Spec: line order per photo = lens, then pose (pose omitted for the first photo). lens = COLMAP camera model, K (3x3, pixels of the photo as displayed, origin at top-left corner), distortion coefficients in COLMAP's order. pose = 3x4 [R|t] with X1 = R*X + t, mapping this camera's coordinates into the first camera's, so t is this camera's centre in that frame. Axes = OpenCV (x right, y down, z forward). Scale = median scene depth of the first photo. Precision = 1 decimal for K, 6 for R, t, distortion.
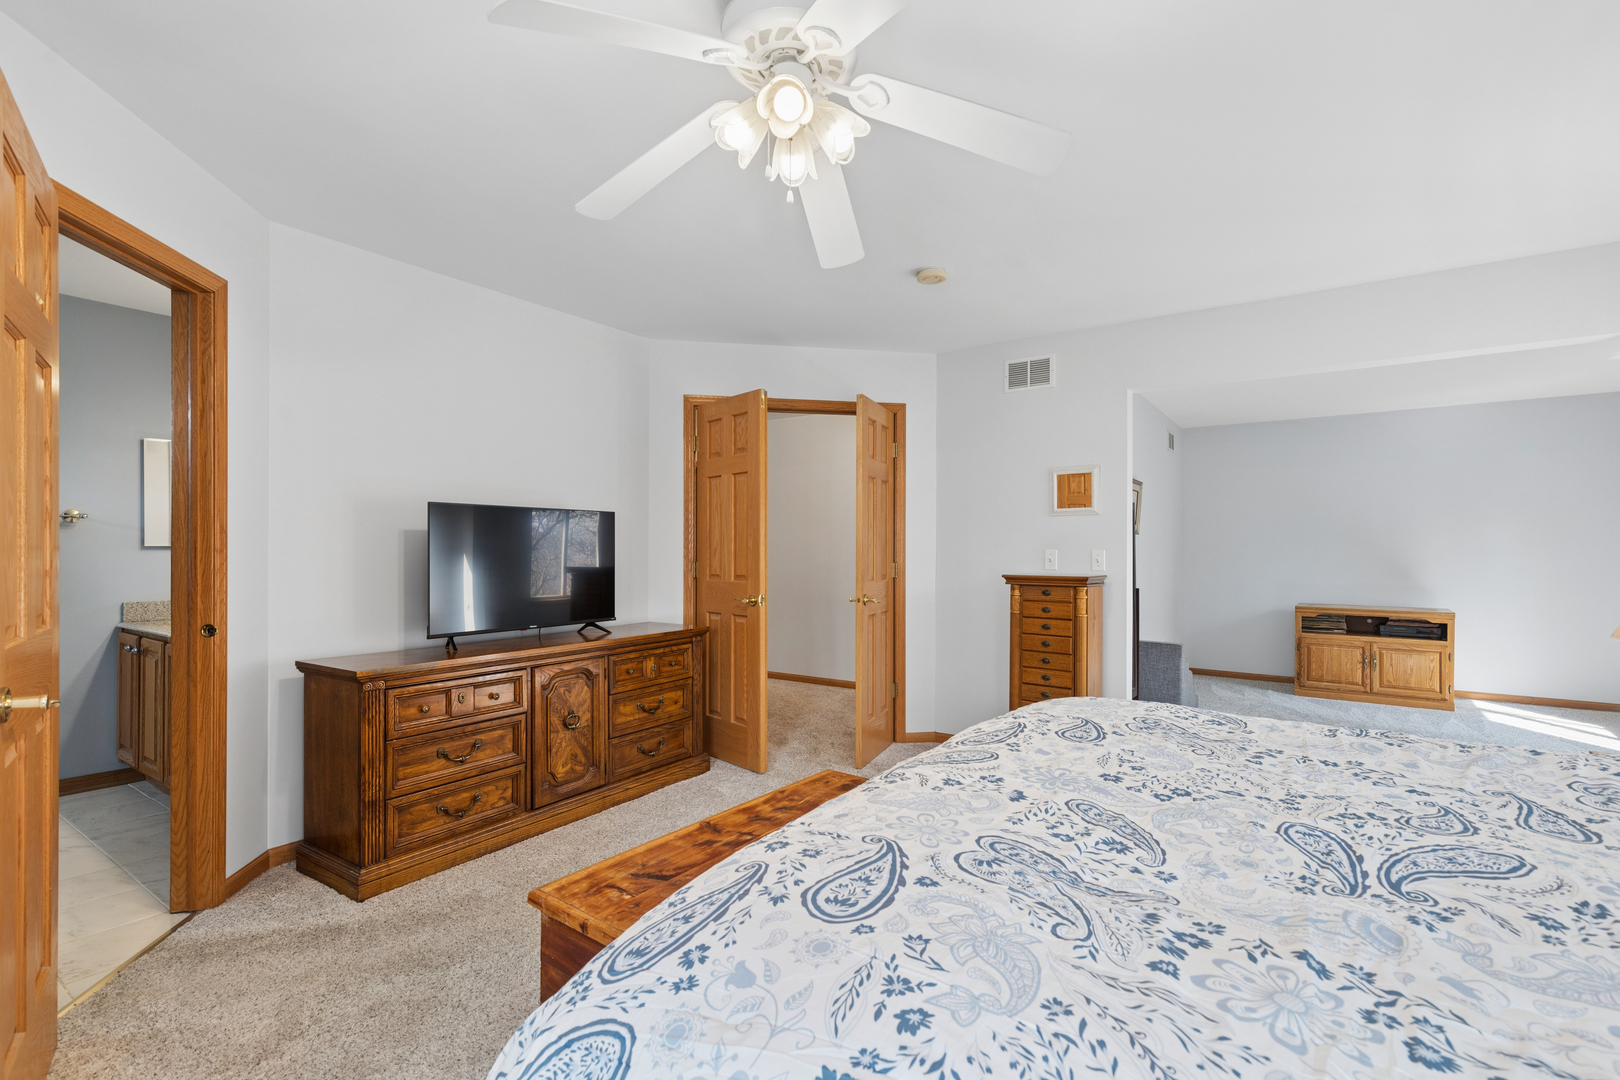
lens RADIAL K [[736.4, 0, 808.2], [0, 736.4, 548.0], [0, 0, 1]] dist [0.007493, 0.002557]
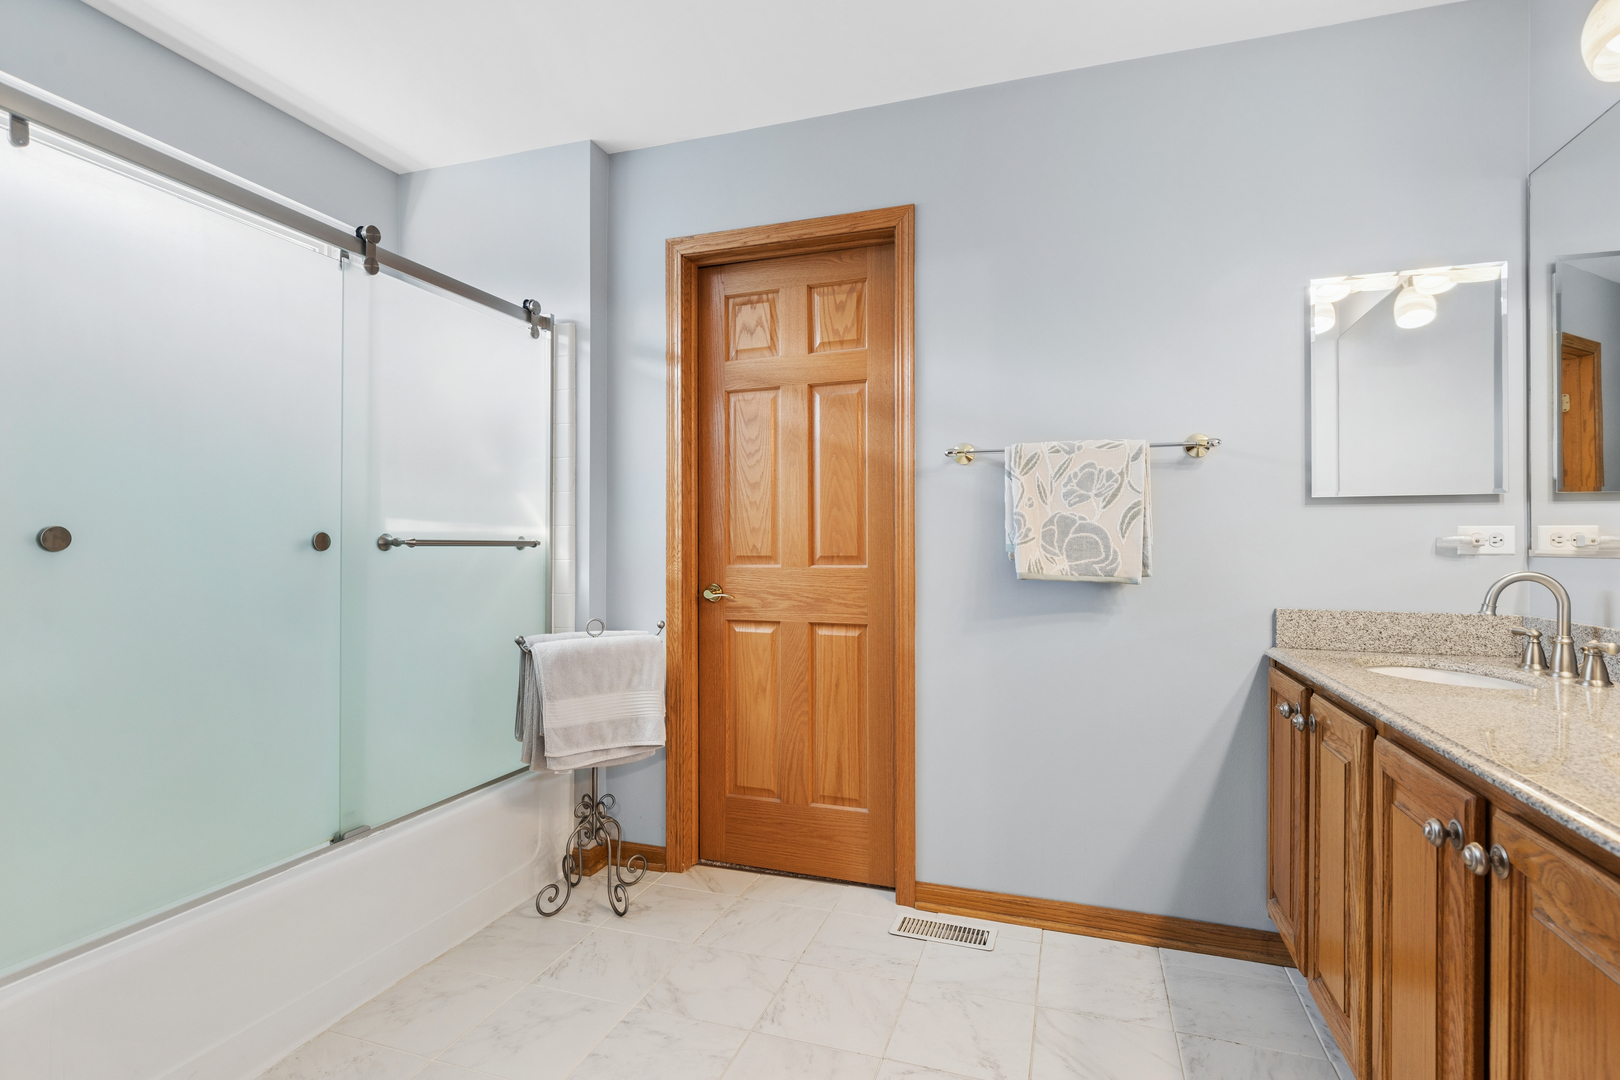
lens RADIAL K [[764.1, 0, 811.5], [0, 764.1, 544.1], [0, 0, 1]] dist [-0.003059, -0.000530]
pose [[0.278891, 0.002487, -0.960320, -0.531631], [-0.000500, 0.999997, 0.002444, 0.029560], [0.960323, -0.000201, 0.278891, 0.572437]]
